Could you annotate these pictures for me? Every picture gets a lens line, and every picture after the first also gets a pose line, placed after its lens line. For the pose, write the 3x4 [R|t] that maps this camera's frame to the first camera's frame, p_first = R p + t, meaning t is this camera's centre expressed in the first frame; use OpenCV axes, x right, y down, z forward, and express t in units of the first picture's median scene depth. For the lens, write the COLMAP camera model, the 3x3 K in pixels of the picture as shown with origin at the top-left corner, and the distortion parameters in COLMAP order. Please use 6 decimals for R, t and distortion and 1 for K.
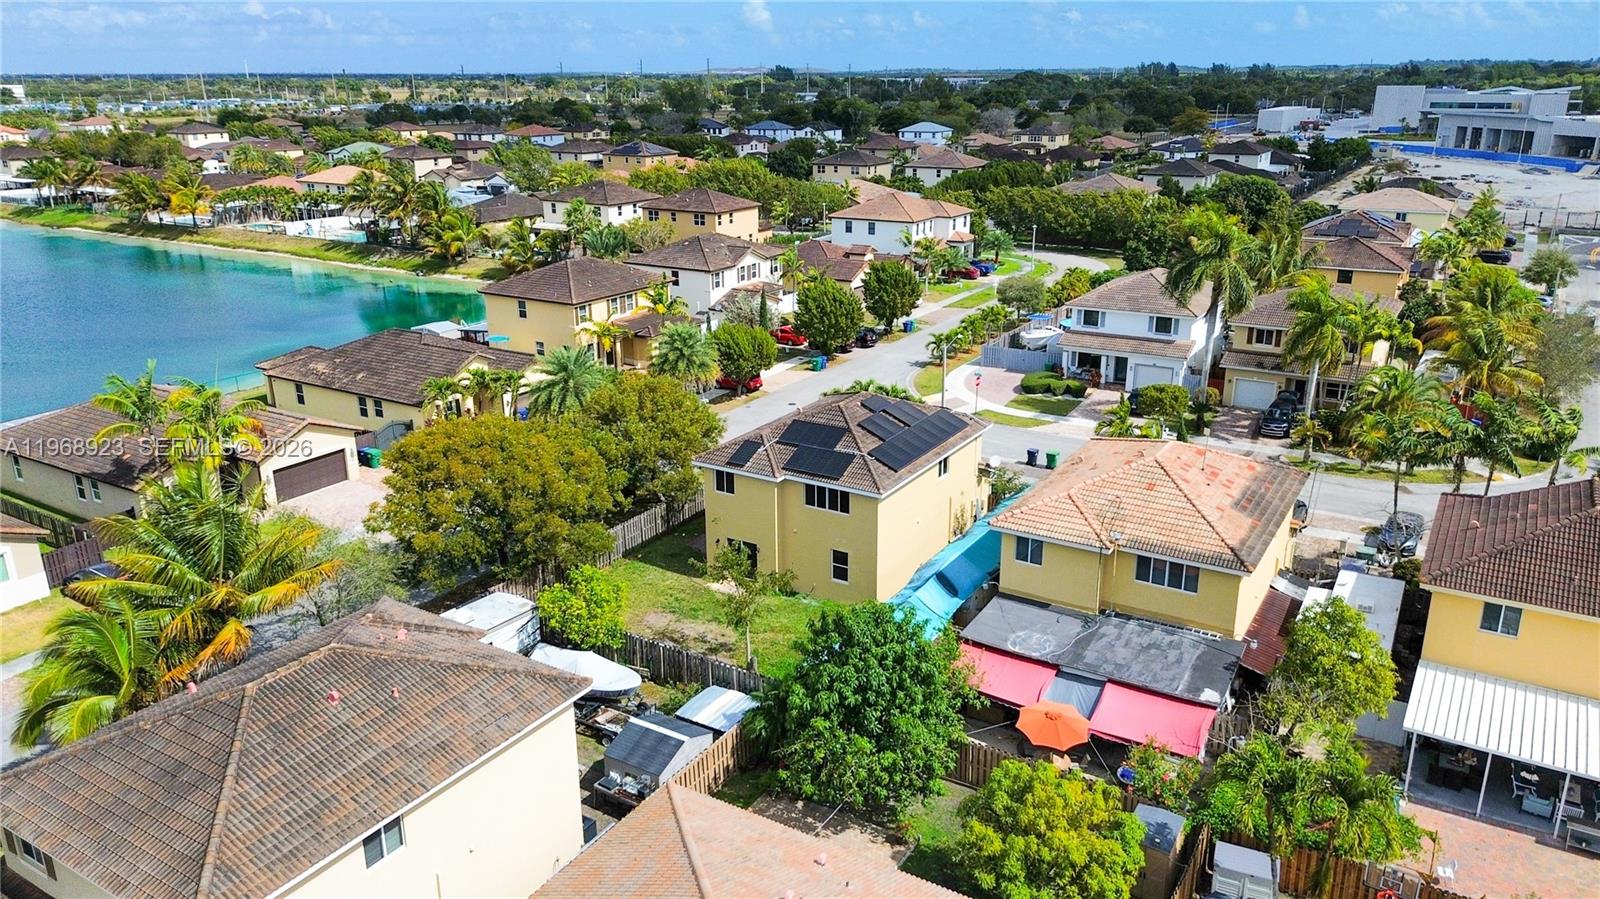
lens RADIAL K [[1130.0, 0, 791.9], [0, 1130.0, 454.1], [0, 0, 1]] dist [0.055305, -0.040196]
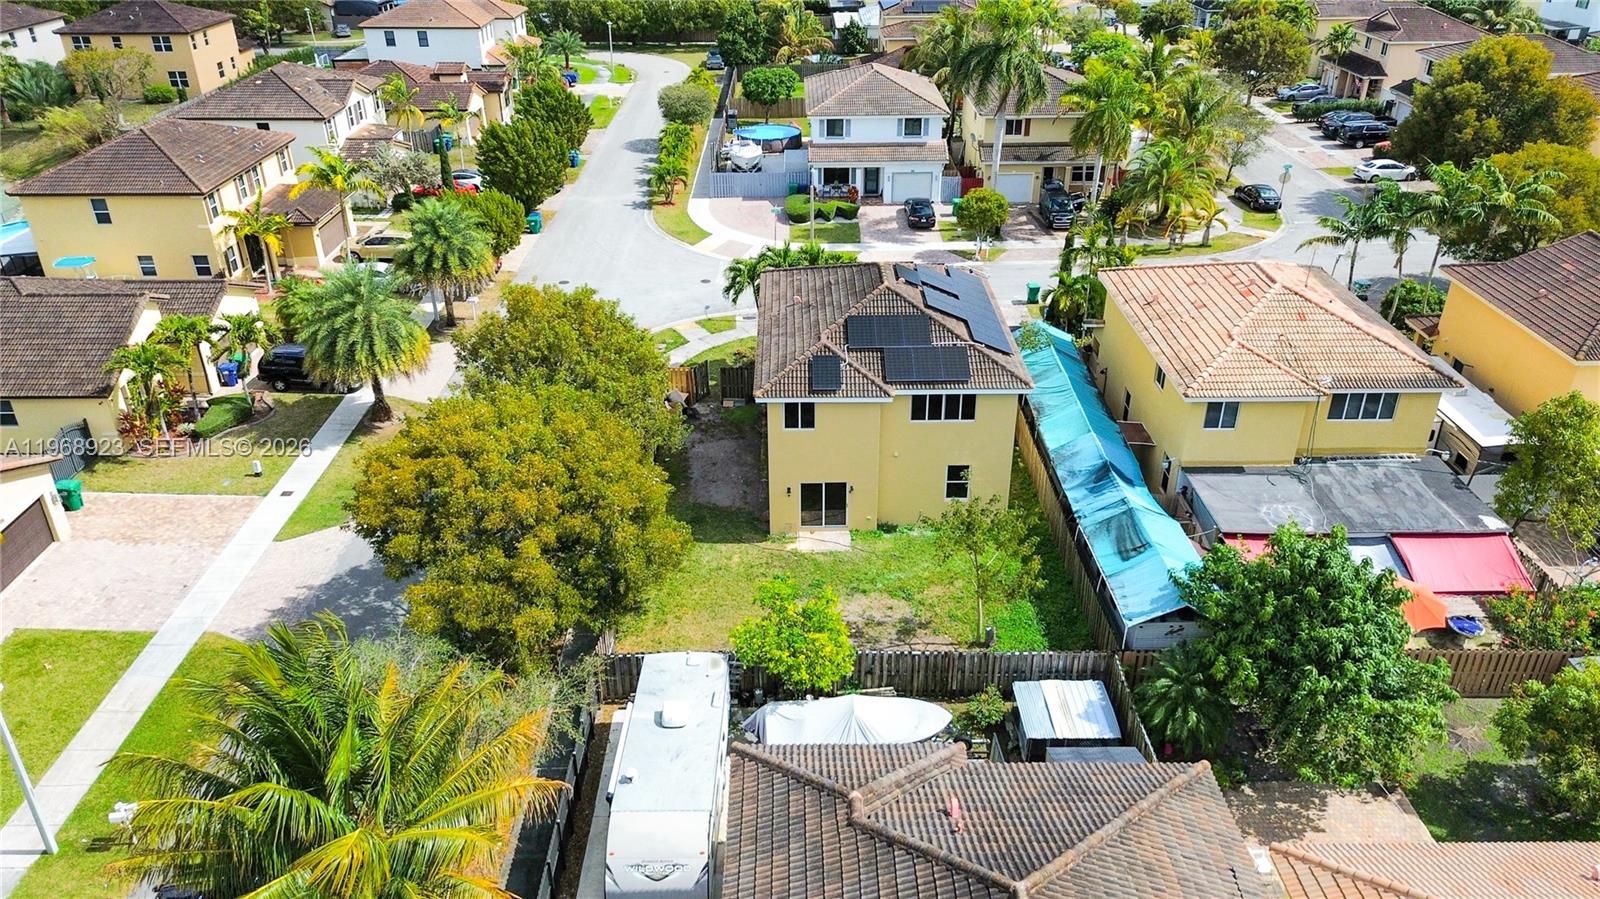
lens RADIAL K [[1130.0, 0, 798.5], [0, 1130.0, 453.9], [0, 0, 1]] dist [0.055305, -0.040196]
pose [[0.843110, -0.255099, 0.473381, -0.268035], [0.169674, 0.961545, 0.215969, -0.072161], [-0.510270, -0.101765, 0.853972, 0.216867]]
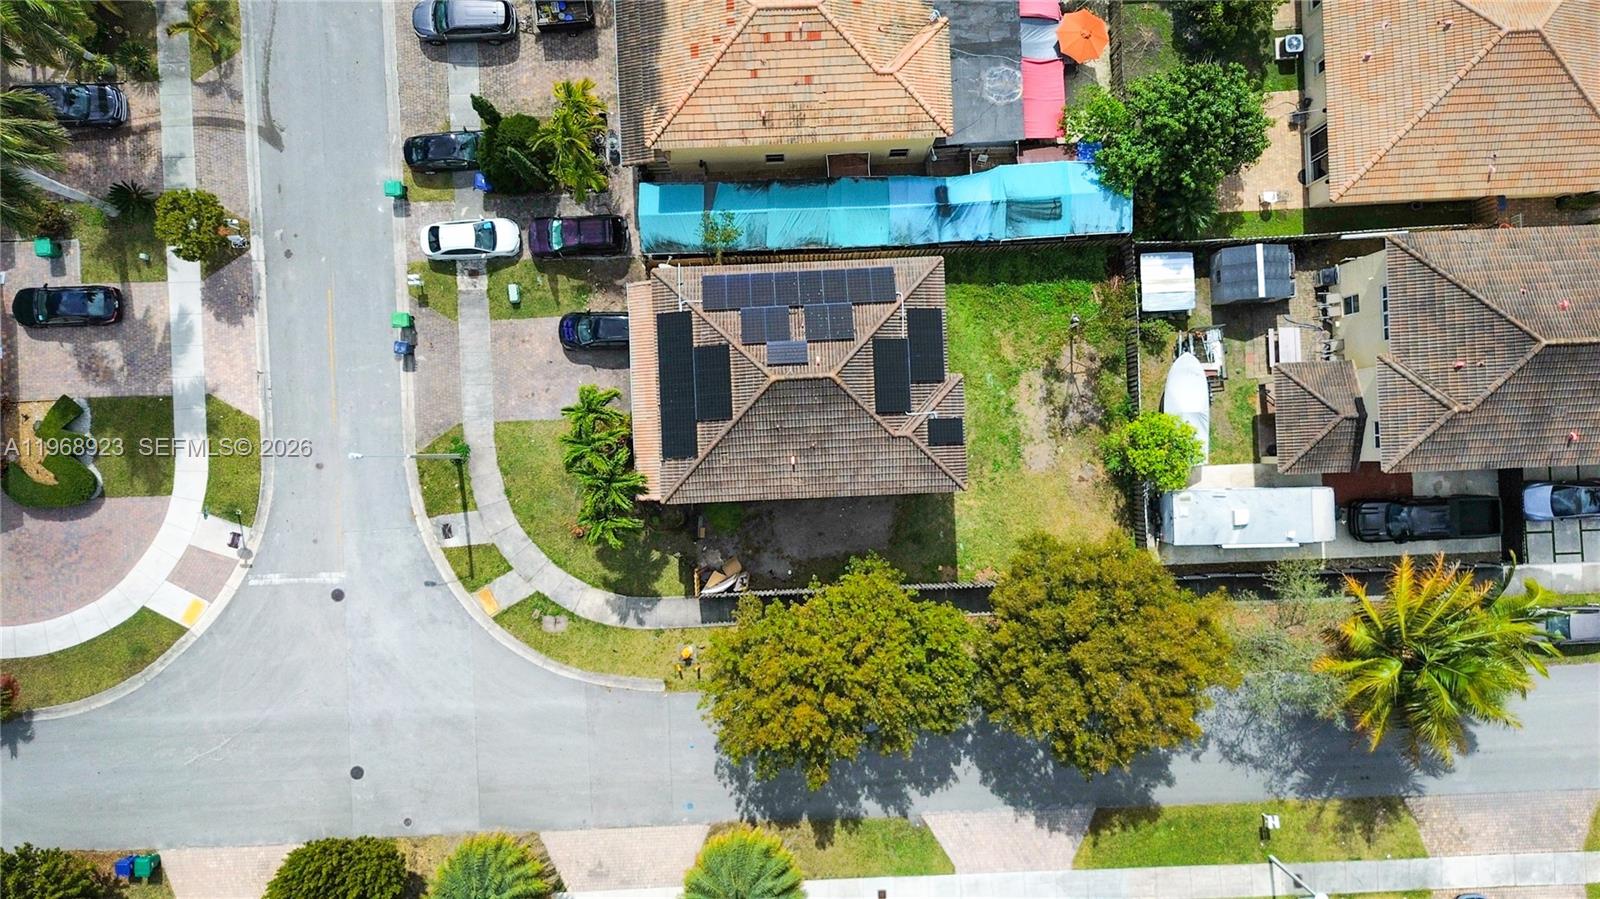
lens RADIAL K [[1130.0, 0, 789.0], [0, 1130.0, 439.8], [0, 0, 1]] dist [0.055305, -0.040196]
pose [[-0.567435, -0.823193, 0.019242, 0.004460], [0.250417, -0.150260, 0.956406, -0.556908], [-0.784416, 0.547517, 0.291405, 0.520815]]
